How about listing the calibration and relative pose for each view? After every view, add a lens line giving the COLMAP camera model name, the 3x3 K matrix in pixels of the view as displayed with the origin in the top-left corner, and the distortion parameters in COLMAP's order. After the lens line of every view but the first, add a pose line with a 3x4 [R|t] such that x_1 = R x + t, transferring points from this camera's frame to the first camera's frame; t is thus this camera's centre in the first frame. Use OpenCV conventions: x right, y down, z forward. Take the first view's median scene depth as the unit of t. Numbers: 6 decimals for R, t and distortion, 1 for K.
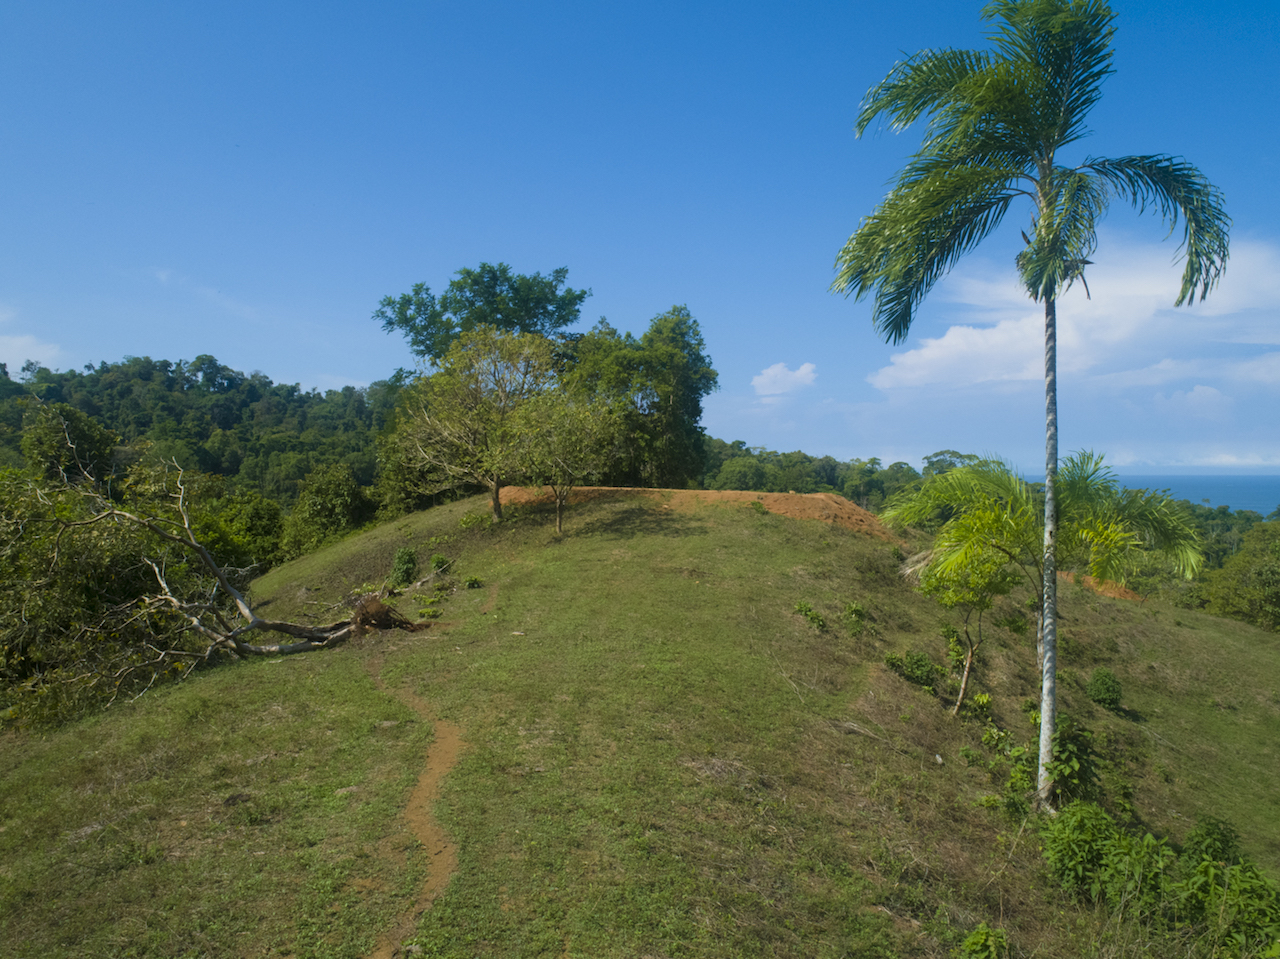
lens RADIAL K [[970.8, 0, 639.3], [0, 970.8, 482.7], [0, 0, 1]] dist [-0.015371, 0.003564]
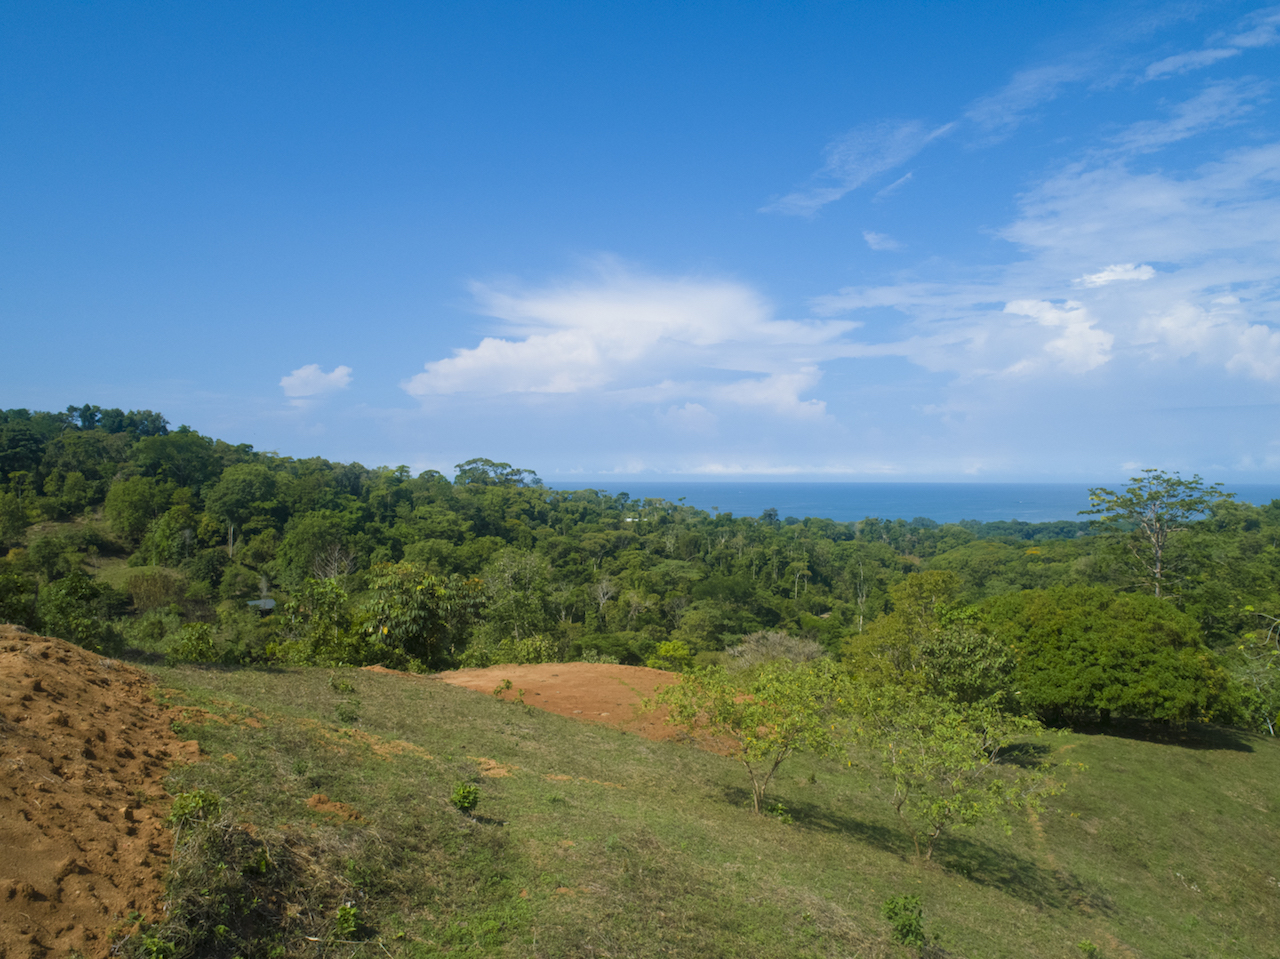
lens RADIAL K [[970.8, 0, 639.3], [0, 970.8, 482.7], [0, 0, 1]] dist [-0.015371, 0.003564]
pose [[0.891339, 0.001100, 0.453337, 0.025115], [0.001823, 0.999980, -0.006011, -0.003336], [-0.453334, 0.006184, 0.891319, 0.078744]]
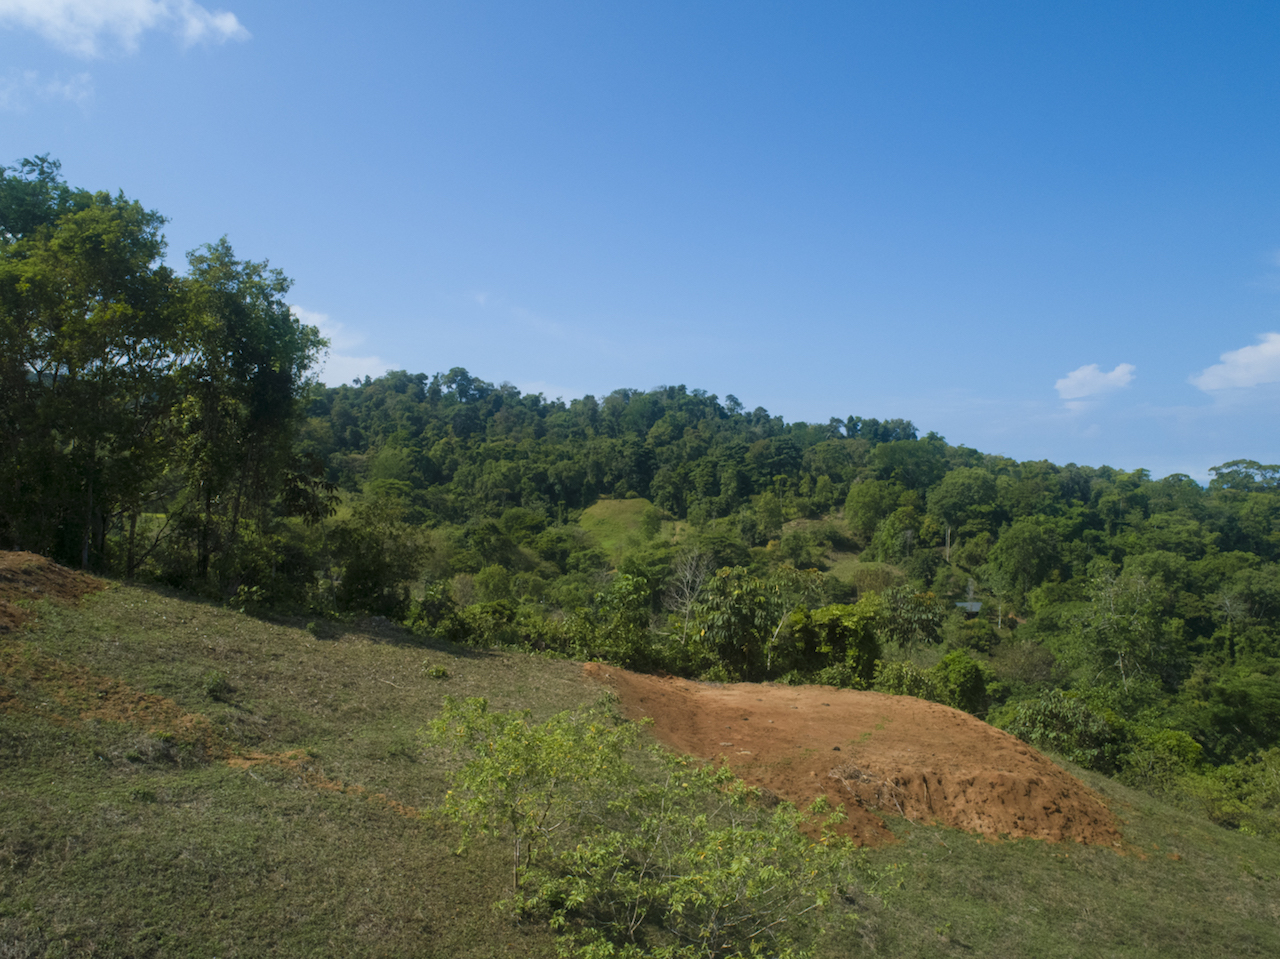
lens RADIAL K [[966.7, 0, 643.1], [0, 966.7, 486.7], [0, 0, 1]] dist [-0.016194, 0.002458]
pose [[0.958748, 0.009410, -0.284101, 0.067691], [-0.010641, 0.999939, -0.002792, -0.003098], [0.284057, 0.005700, 0.958790, 0.084760]]
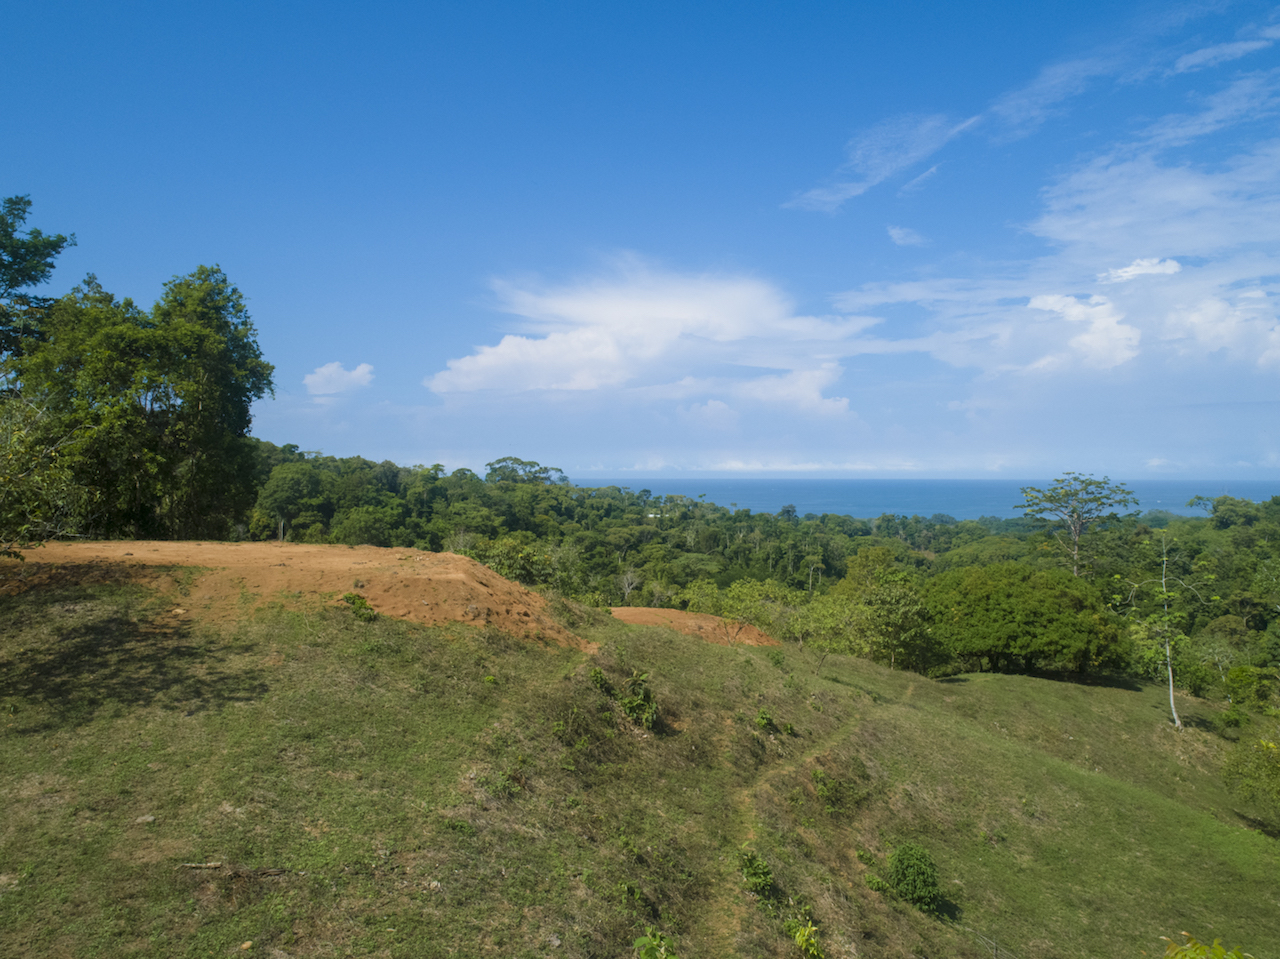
lens RADIAL K [[970.8, 0, 639.3], [0, 970.8, 482.7], [0, 0, 1]] dist [-0.015371, 0.003564]
pose [[0.900894, -0.000964, 0.434038, 0.002123], [0.002381, 0.999993, -0.002722, -0.003895], [-0.434032, 0.003485, 0.900891, 0.036040]]
